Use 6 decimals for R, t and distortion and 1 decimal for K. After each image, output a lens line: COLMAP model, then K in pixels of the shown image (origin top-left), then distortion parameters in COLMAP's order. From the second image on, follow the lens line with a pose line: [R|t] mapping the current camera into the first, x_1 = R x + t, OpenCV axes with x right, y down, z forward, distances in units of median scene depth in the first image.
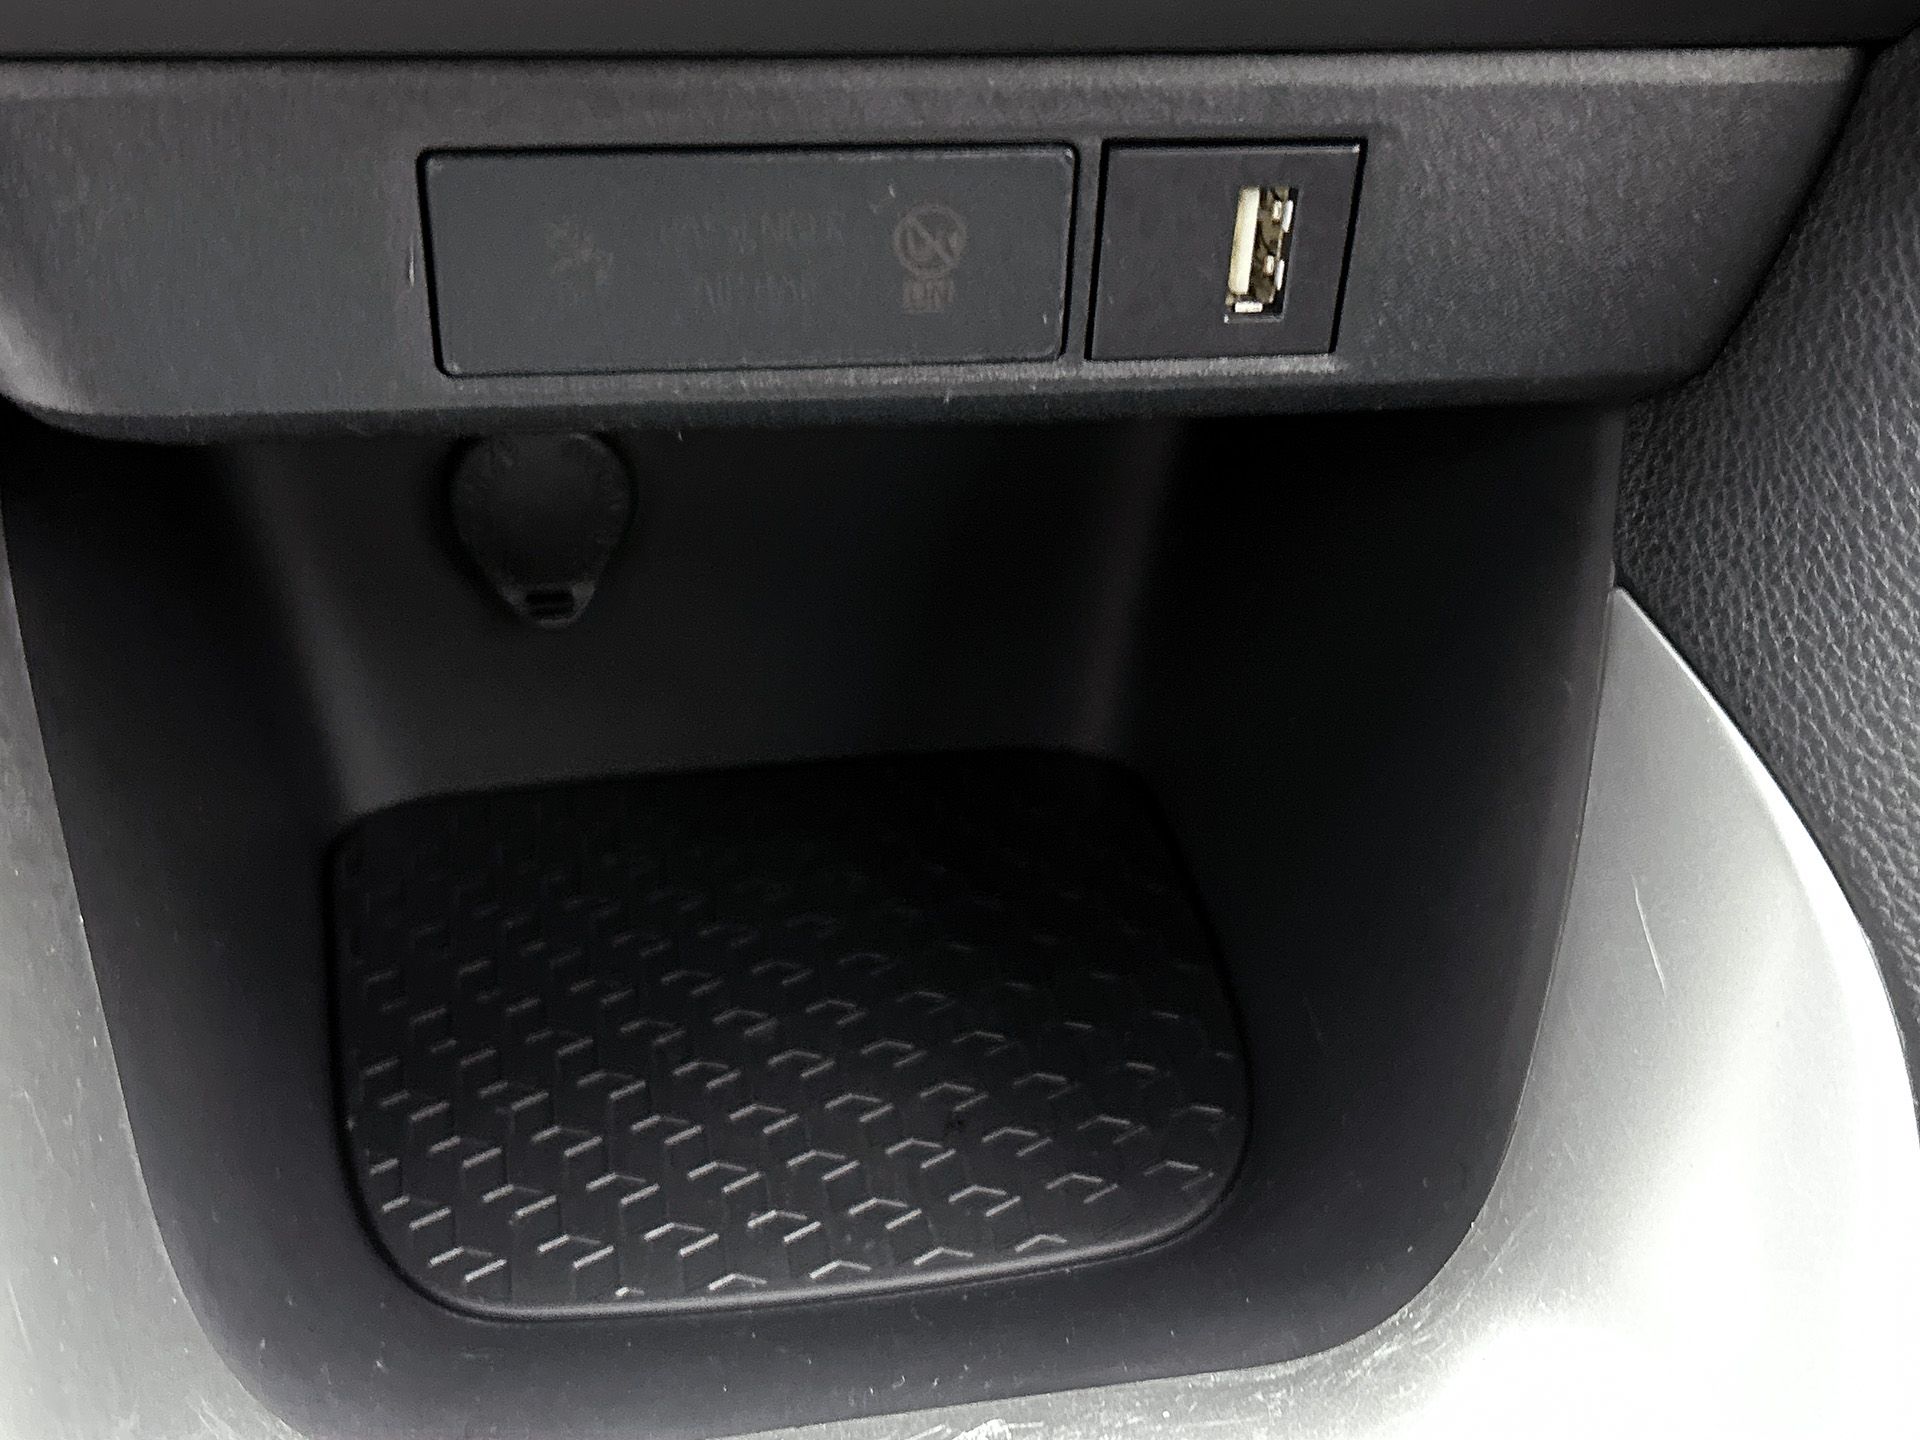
lens RADIAL K [[2150.8, 0, 961.1], [0, 2150.8, 694.4], [0, 0, 1]] dist [-0.003035, -0.031046]
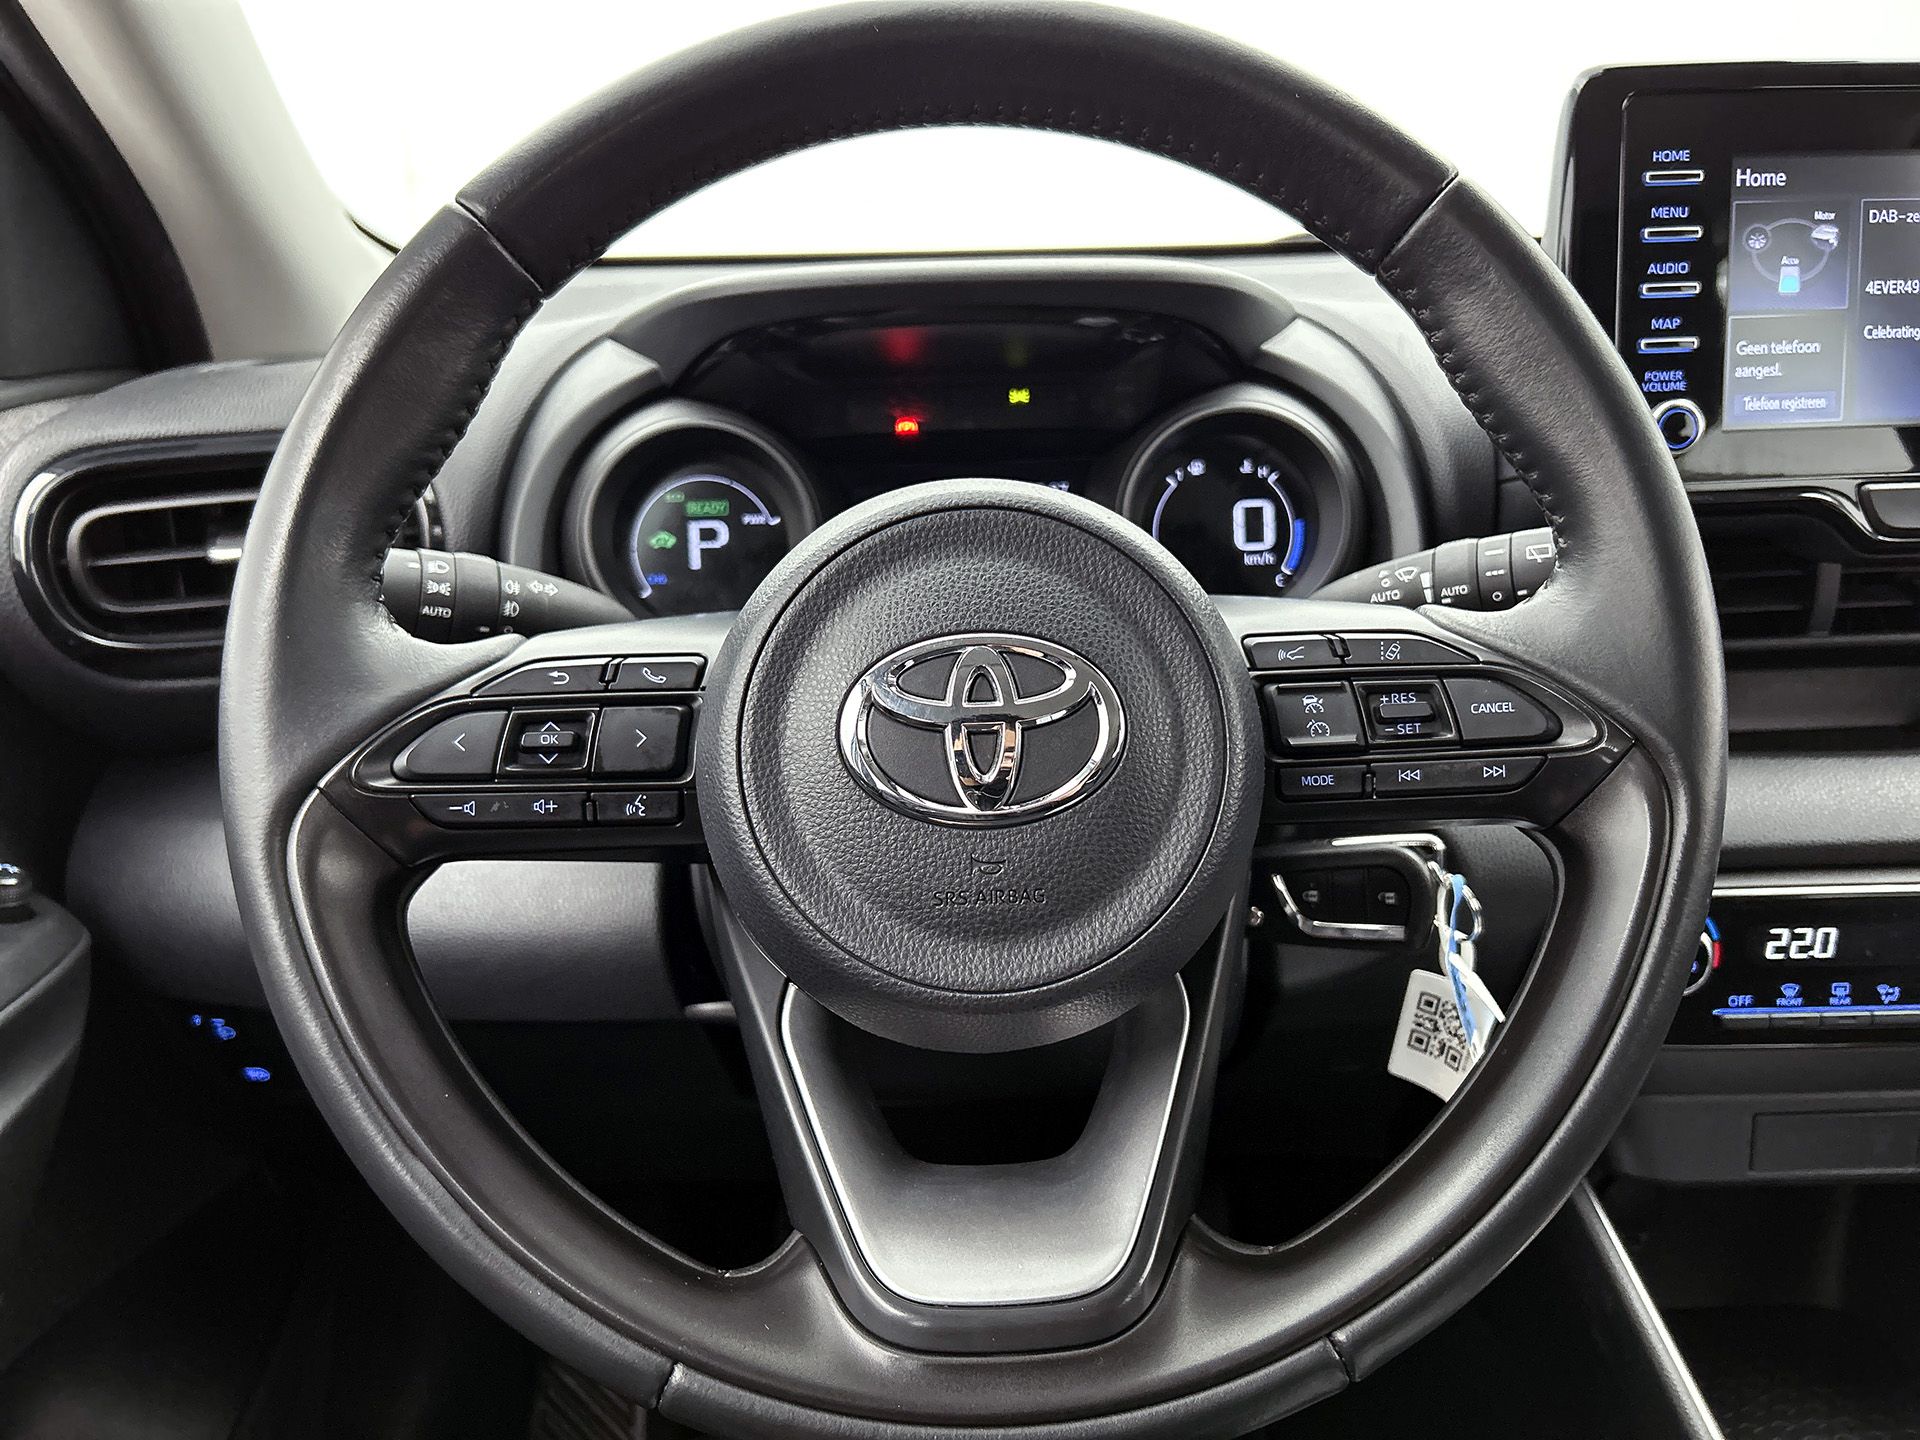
lens RADIAL K [[1472.9, 0, 964.4], [0, 1472.9, 716.7], [0, 0, 1]] dist [0.044420, -0.062987]
pose [[0.984677, -0.035224, -0.170793, -1.090731], [-0.033475, 0.922995, -0.383353, 0.160801], [0.171145, 0.383197, 0.907673, -1.861764]]
